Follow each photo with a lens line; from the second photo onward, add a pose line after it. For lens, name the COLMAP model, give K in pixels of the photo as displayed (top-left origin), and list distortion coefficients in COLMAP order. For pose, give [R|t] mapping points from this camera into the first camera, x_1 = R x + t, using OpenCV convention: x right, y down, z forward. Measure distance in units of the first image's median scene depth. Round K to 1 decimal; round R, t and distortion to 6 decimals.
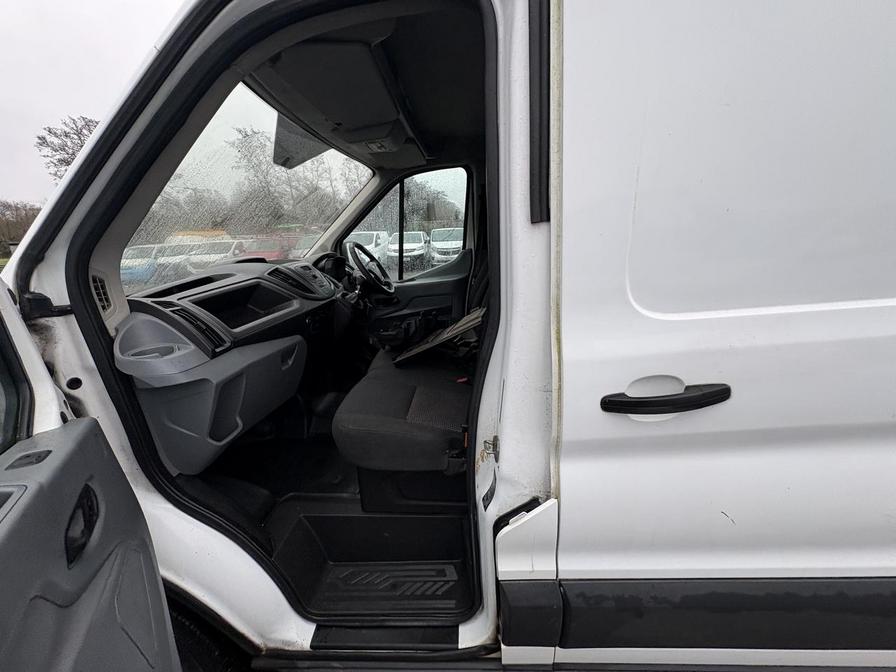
lens RADIAL K [[357.6, 0, 448.0], [0, 357.6, 336.0], [0, 0, 1]] dist [-0.002357, 0.000925]
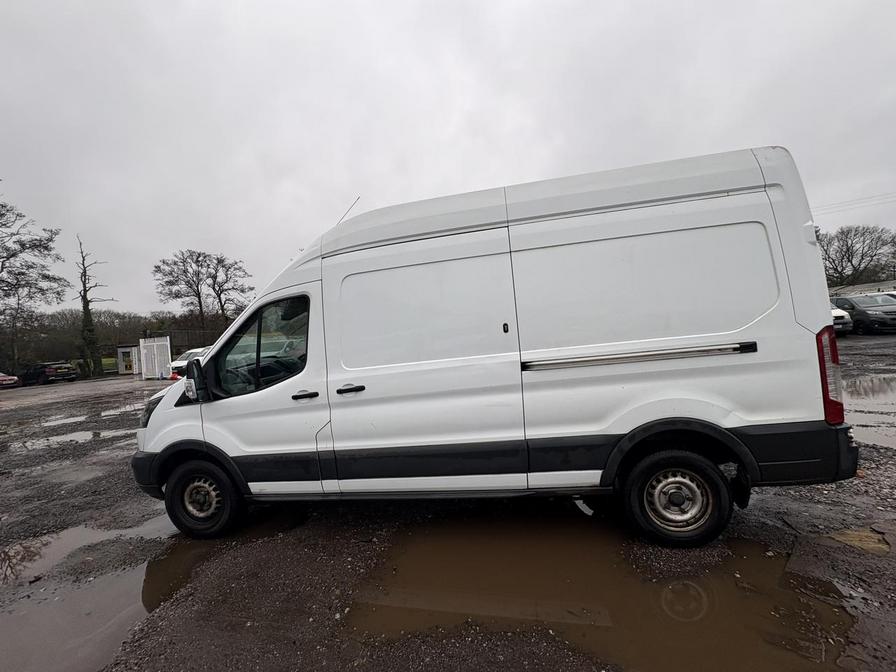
lens RADIAL K [[357.6, 0, 448.0], [0, 357.6, 336.0], [0, 0, 1]] dist [-0.002357, 0.000925]
pose [[0.993384, -0.027638, -0.111464, 0.739870], [-0.001213, 0.968029, -0.250835, 0.204475], [0.114833, 0.249310, 0.961591, -0.982490]]
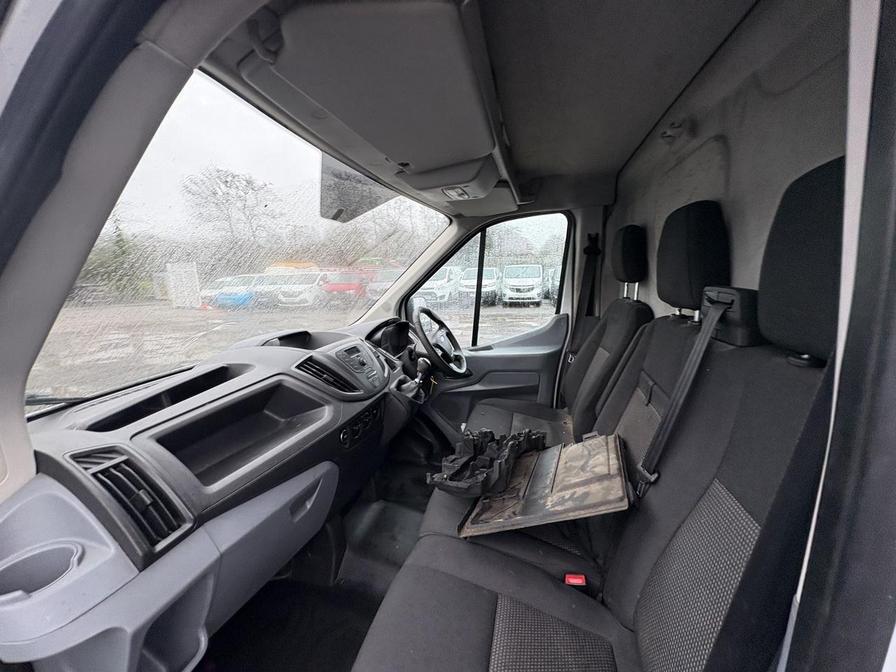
lens RADIAL K [[357.6, 0, 448.0], [0, 357.6, 336.0], [0, 0, 1]] dist [-0.002357, 0.000925]
pose [[0.980929, 0.054455, -0.186582, -0.052353], [-0.070705, 0.994156, -0.081572, -0.143122], [0.181050, 0.093209, 0.979047, 0.248212]]
